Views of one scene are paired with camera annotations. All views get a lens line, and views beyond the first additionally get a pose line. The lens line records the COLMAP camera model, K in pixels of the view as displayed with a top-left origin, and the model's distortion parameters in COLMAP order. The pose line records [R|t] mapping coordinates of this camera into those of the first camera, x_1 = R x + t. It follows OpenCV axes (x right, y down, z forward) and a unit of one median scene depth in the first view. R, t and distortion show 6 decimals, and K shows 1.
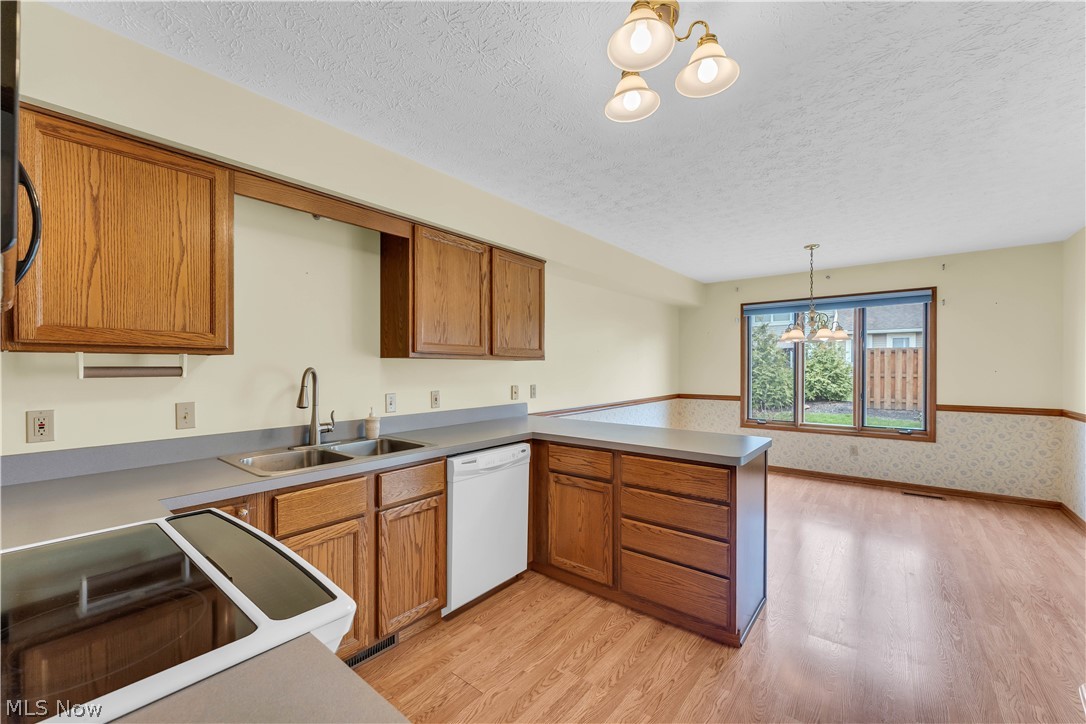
lens RADIAL K [[442.2, 0, 539.1], [0, 442.2, 367.3], [0, 0, 1]] dist [0.000997, -0.000074]
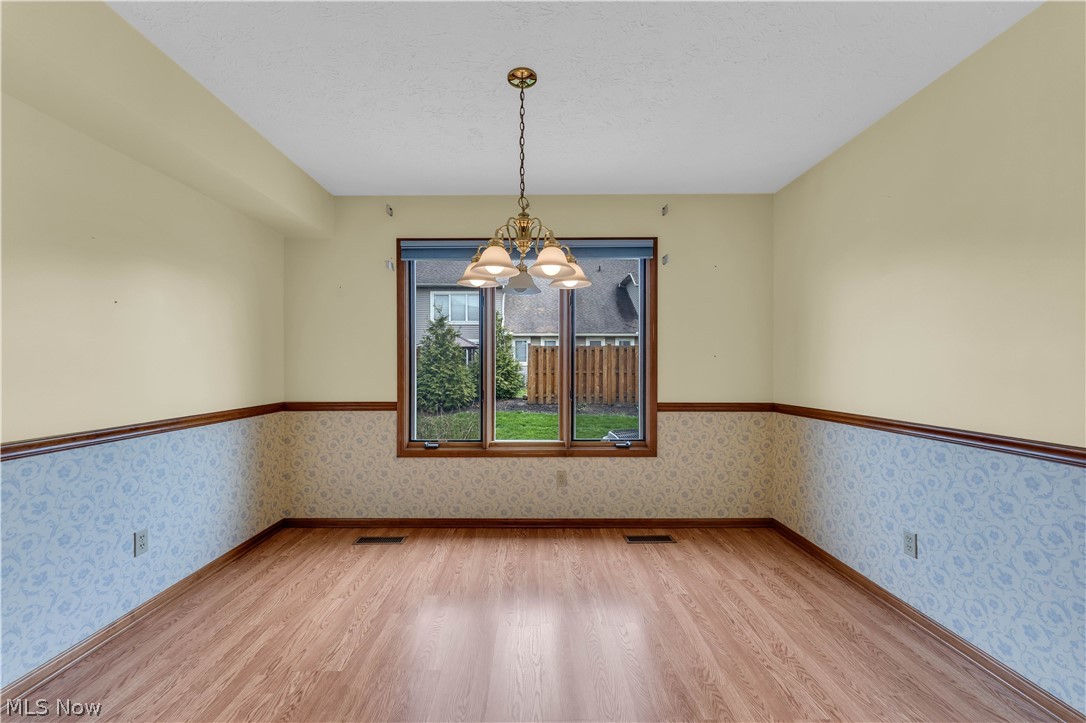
lens RADIAL K [[442.2, 0, 535.7], [0, 442.2, 368.3], [0, 0, 1]] dist [0.000997, -0.000074]
pose [[0.780858, -0.001510, 0.624707, 0.093732], [0.001697, 0.999999, 0.000296, 0.008487], [-0.624706, 0.000829, 0.780860, 0.177170]]
